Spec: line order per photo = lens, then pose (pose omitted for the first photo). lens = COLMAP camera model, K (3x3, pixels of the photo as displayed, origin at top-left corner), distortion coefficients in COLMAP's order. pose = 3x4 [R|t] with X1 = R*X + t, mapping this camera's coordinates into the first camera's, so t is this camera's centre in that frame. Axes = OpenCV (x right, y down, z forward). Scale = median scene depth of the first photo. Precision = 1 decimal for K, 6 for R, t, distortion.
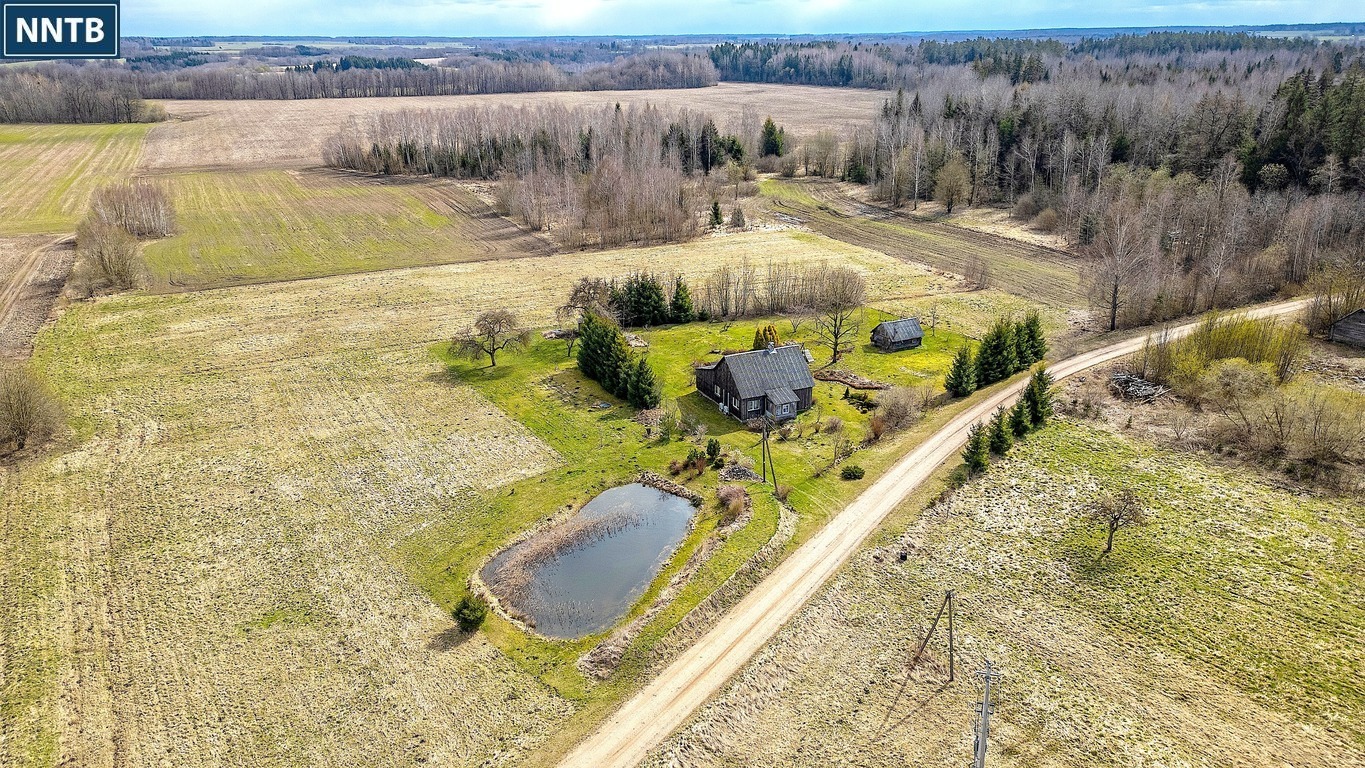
lens RADIAL K [[948.5, 0, 693.9], [0, 948.5, 379.2], [0, 0, 1]] dist [0.089002, -0.095647]
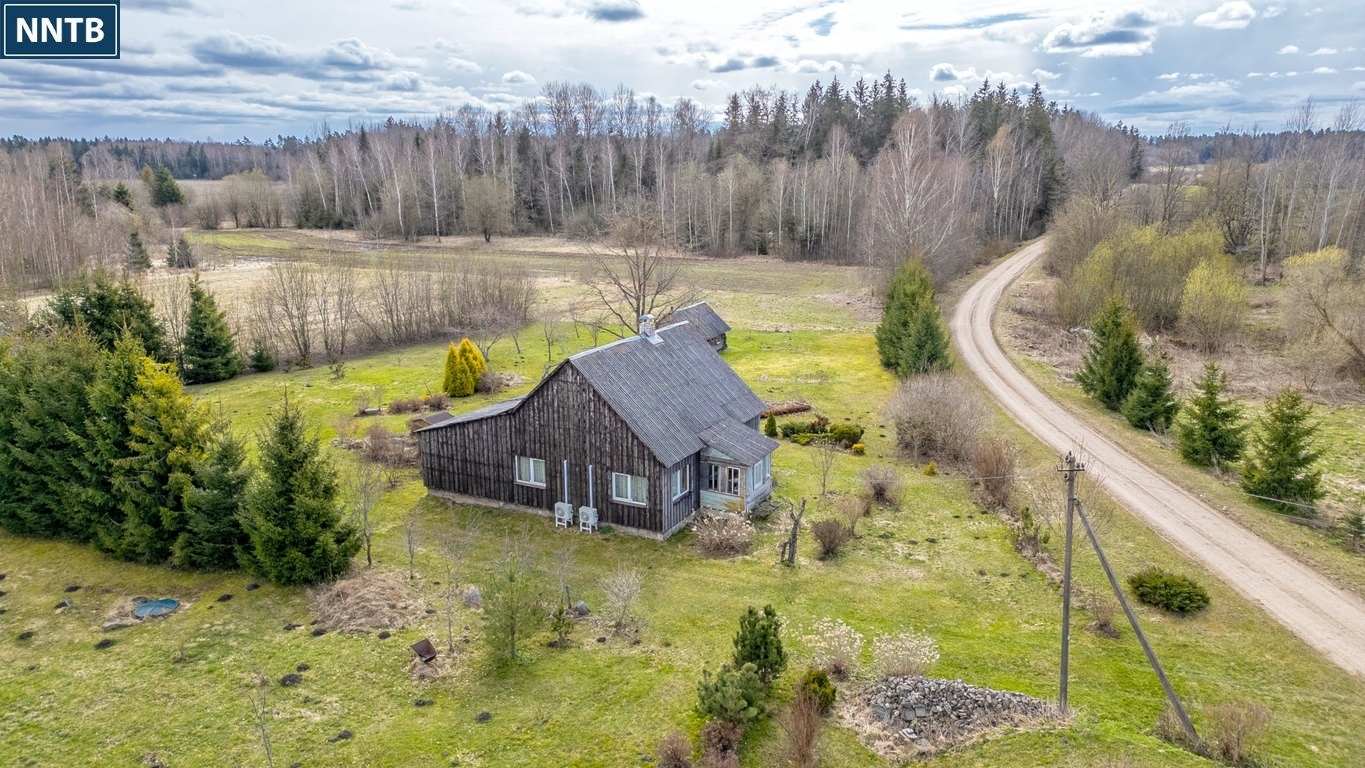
lens RADIAL K [[948.5, 0, 693.9], [0, 948.5, 379.2], [0, 0, 1]] dist [0.089002, -0.095647]
pose [[0.800918, -0.137451, 0.582784, -0.111873], [0.205327, 0.977328, -0.051674, 0.008477], [-0.562469, 0.161048, 0.810982, 0.614694]]
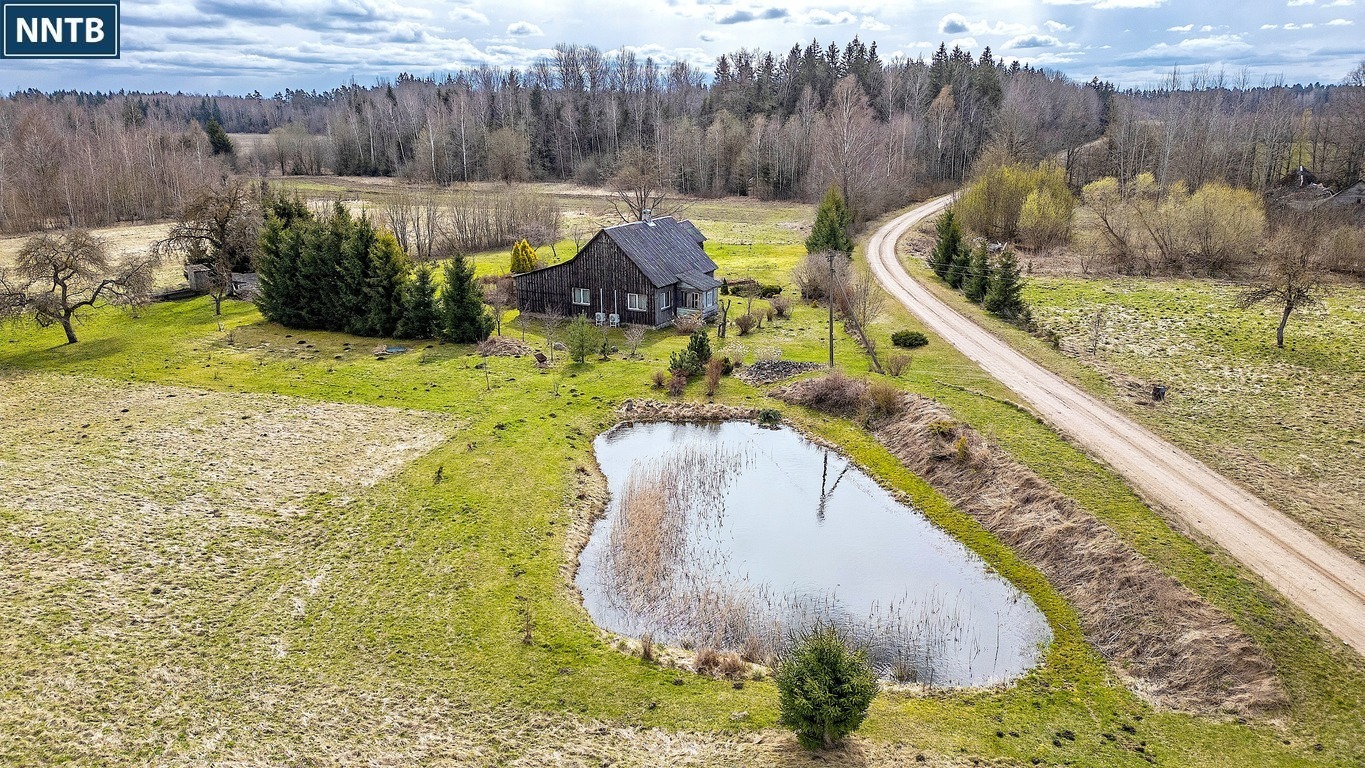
lens RADIAL K [[948.5, 0, 693.9], [0, 948.5, 379.2], [0, 0, 1]] dist [0.089002, -0.095647]
pose [[0.801010, -0.162658, 0.576129, -0.250307], [0.203872, 0.978972, -0.007057, 0.075093], [-0.562867, 0.123109, 0.817328, 0.420671]]
